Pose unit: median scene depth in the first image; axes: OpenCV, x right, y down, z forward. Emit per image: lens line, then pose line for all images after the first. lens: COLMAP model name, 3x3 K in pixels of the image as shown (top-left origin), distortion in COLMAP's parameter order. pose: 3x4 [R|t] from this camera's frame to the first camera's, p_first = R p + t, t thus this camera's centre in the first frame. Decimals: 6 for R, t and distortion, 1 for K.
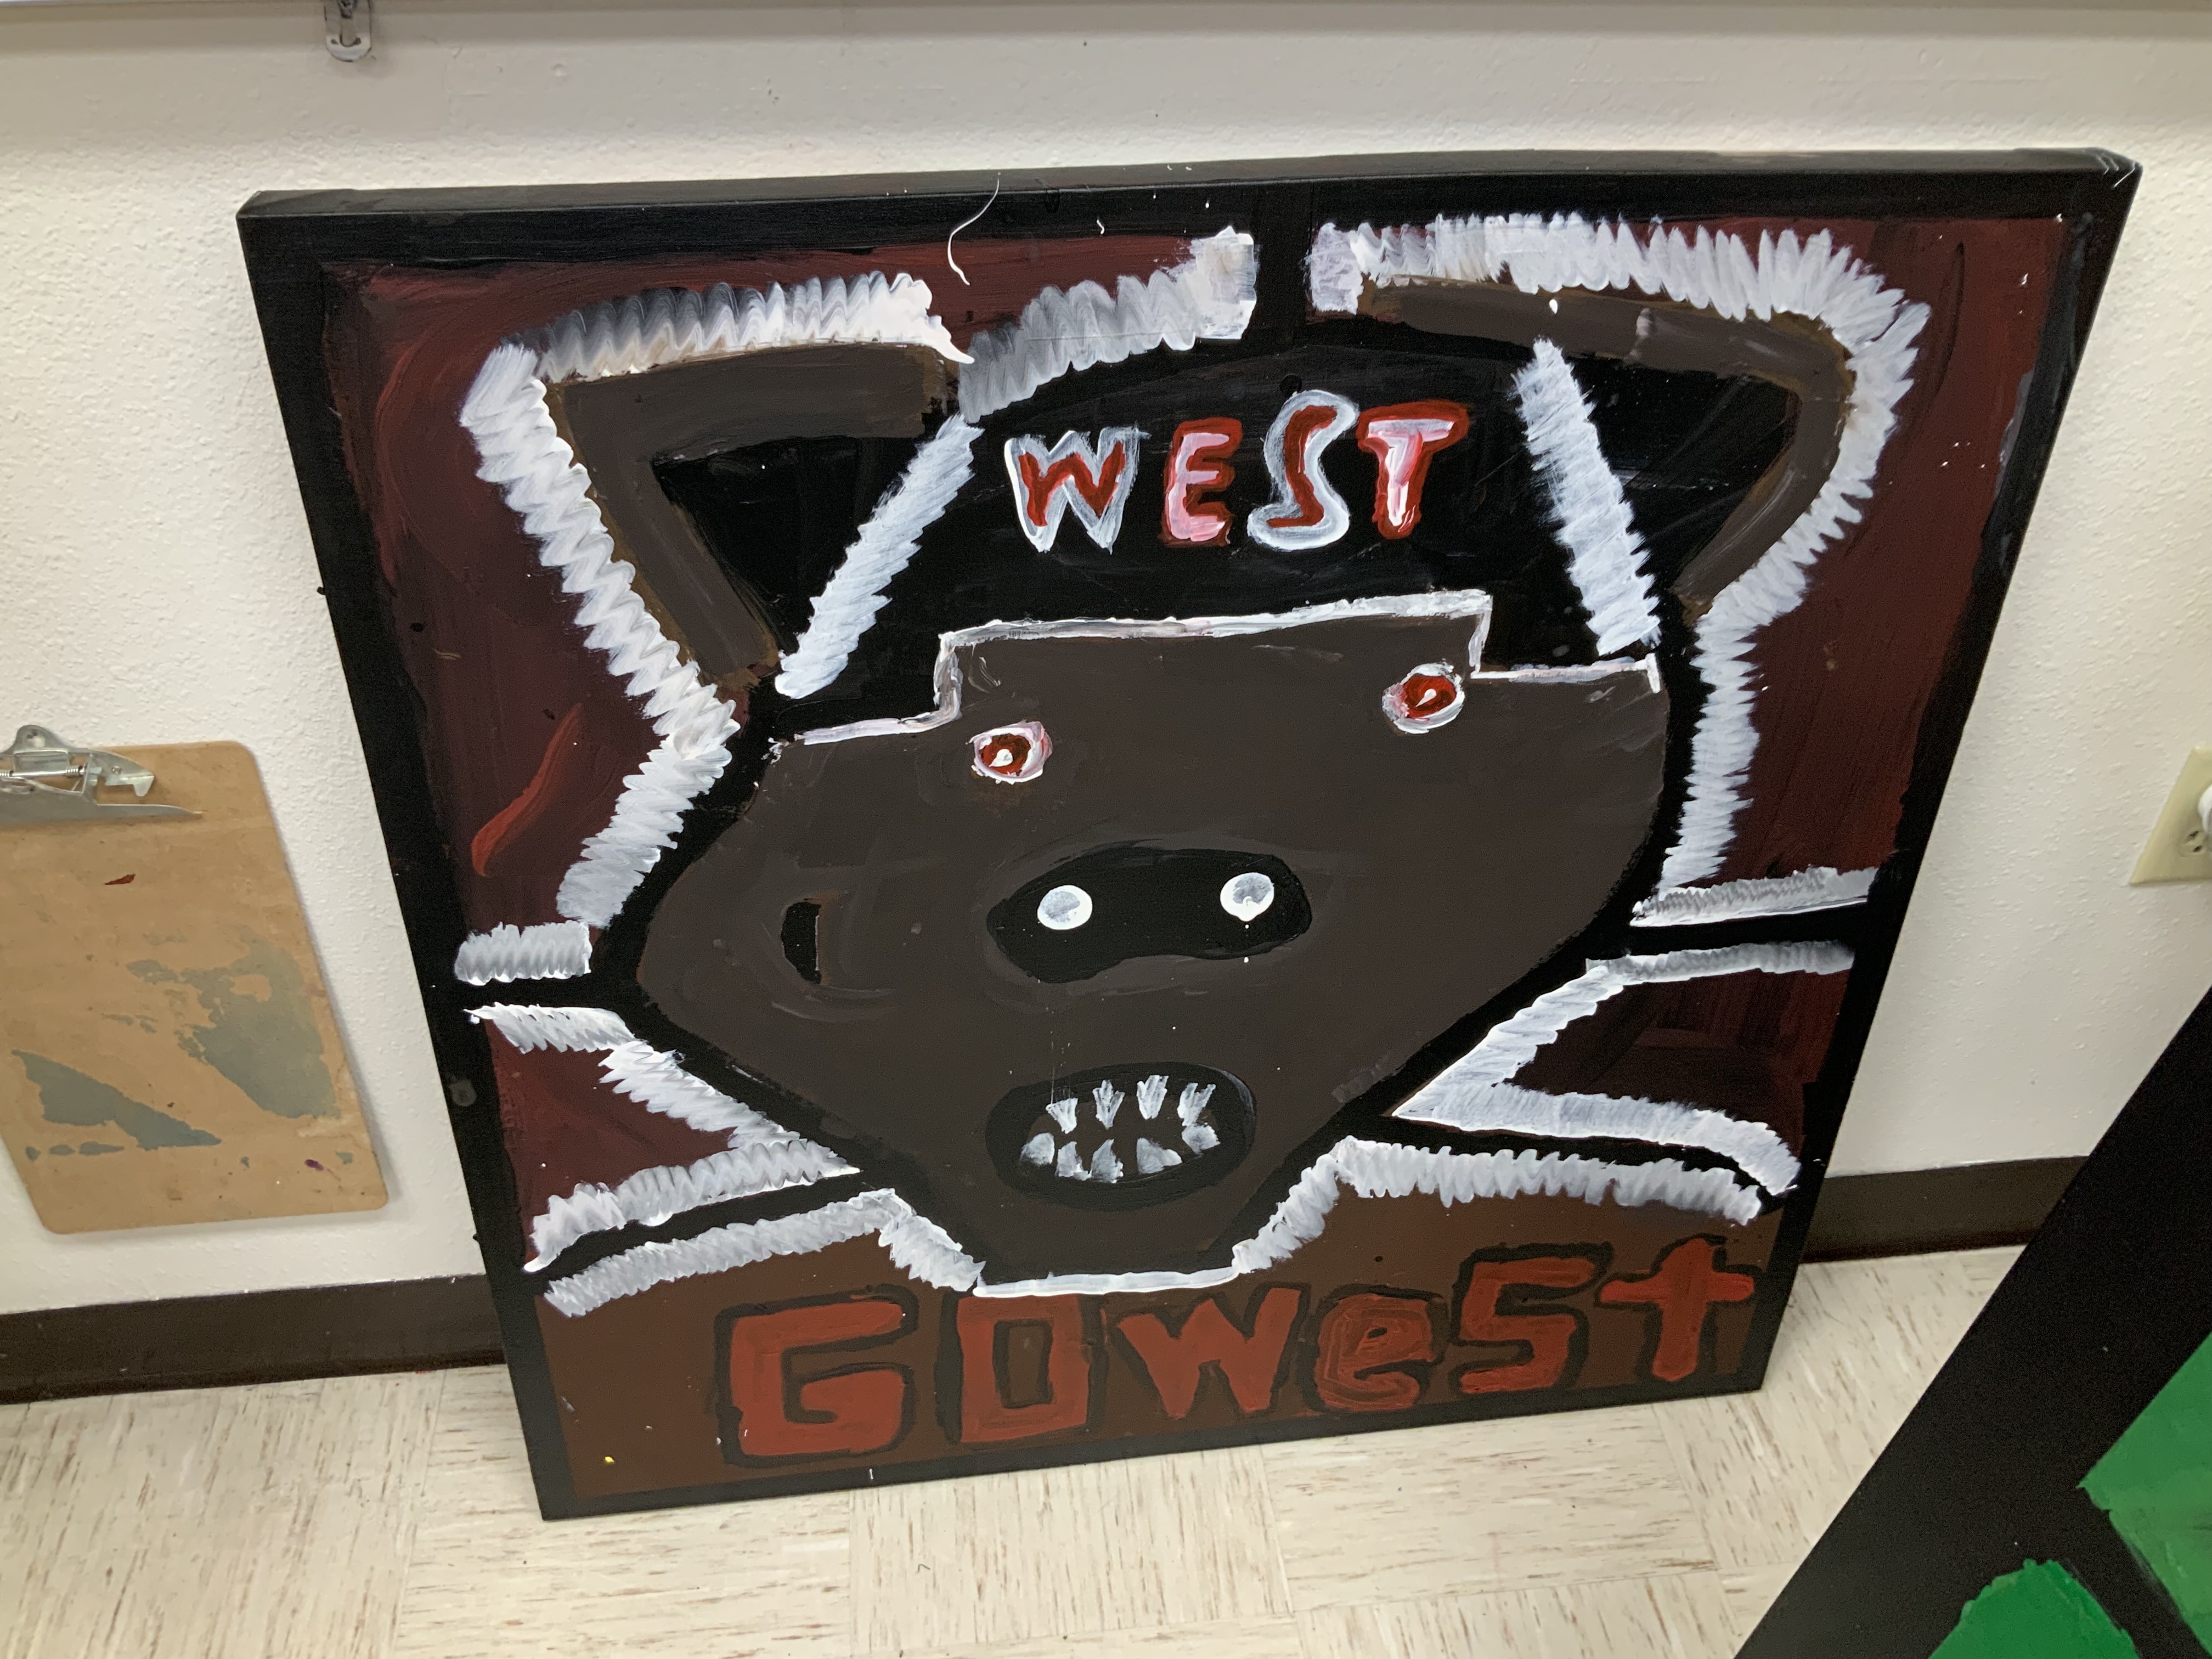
lens RADIAL K [[1822.1, 0, 1098.8], [0, 1822.1, 808.3], [0, 0, 1]] dist [-0.010050, -0.022647]
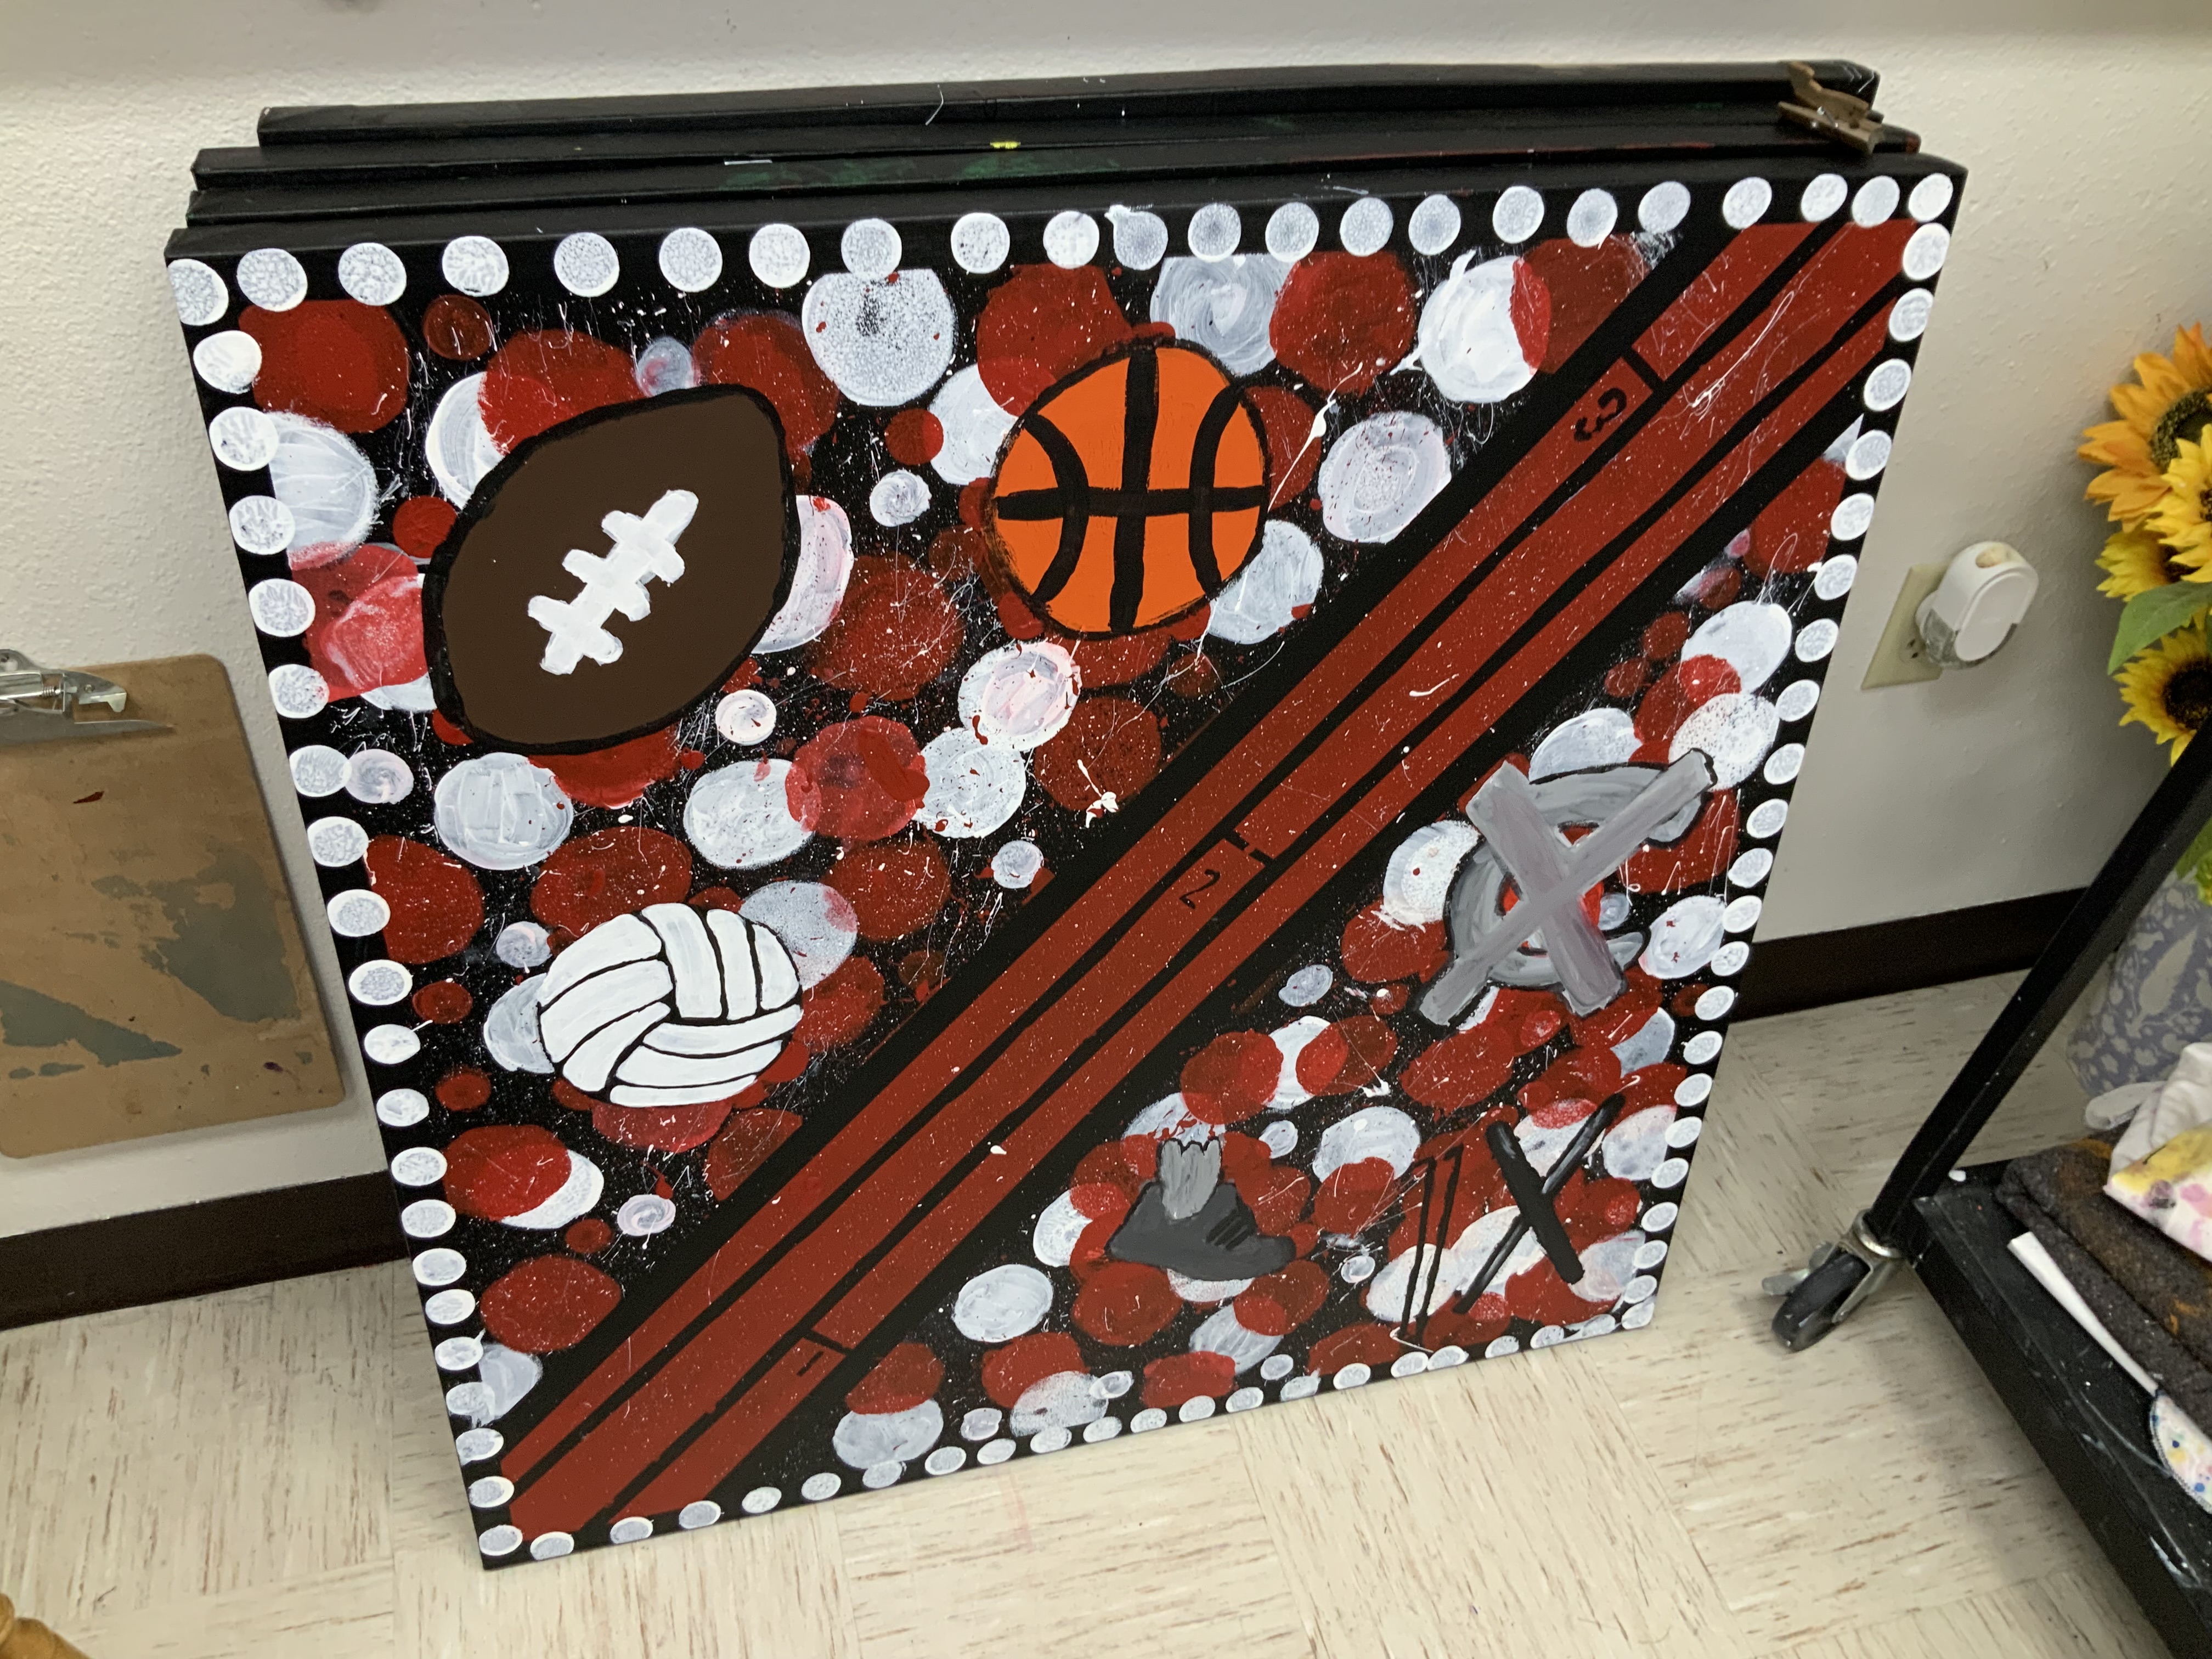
lens RADIAL K [[1822.1, 0, 1093.1], [0, 1822.1, 815.6], [0, 0, 1]] dist [-0.010050, -0.022647]
pose [[0.985819, -0.075079, 0.150079, -0.112199], [0.068345, 0.996431, 0.049540, 0.032506], [-0.153263, -0.038580, 0.987432, -0.097743]]
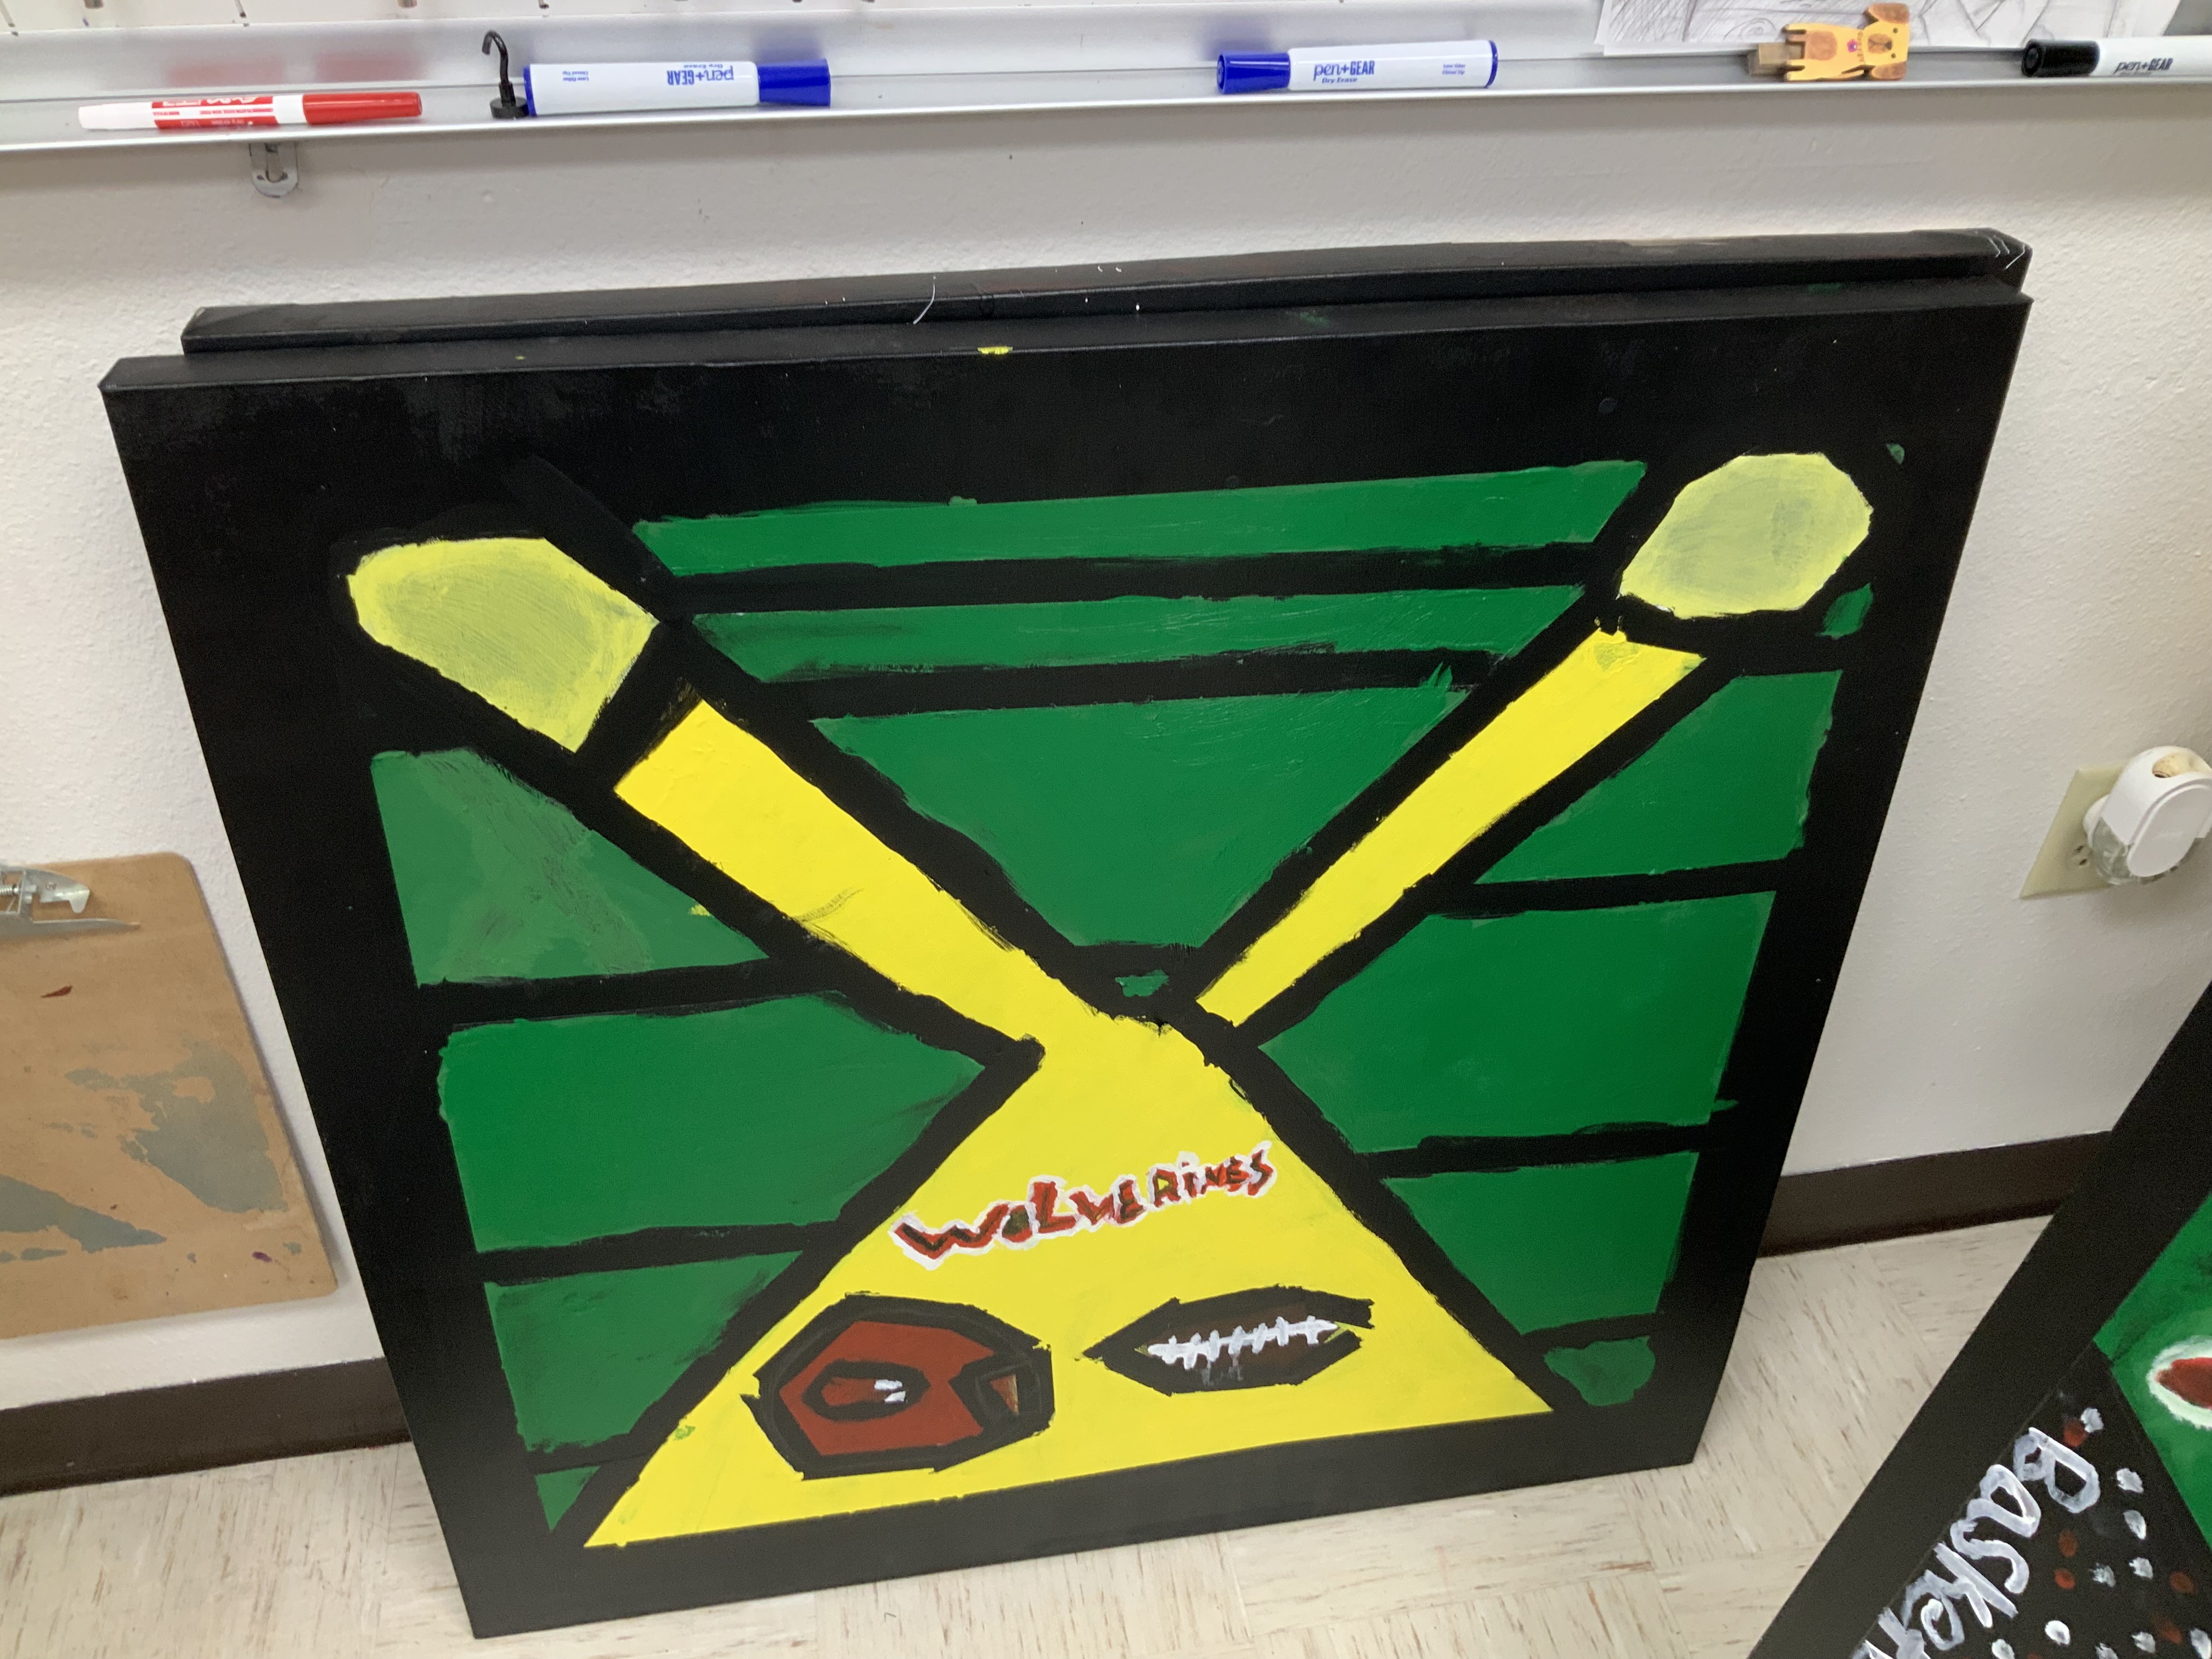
lens RADIAL K [[1822.1, 0, 1097.9], [0, 1822.1, 807.2], [0, 0, 1]] dist [-0.010050, -0.022647]
pose [[0.997708, -0.037956, 0.056017, -0.020450], [0.037085, 0.999176, 0.016516, -0.049334], [-0.056597, -0.014401, 0.998293, -0.016612]]
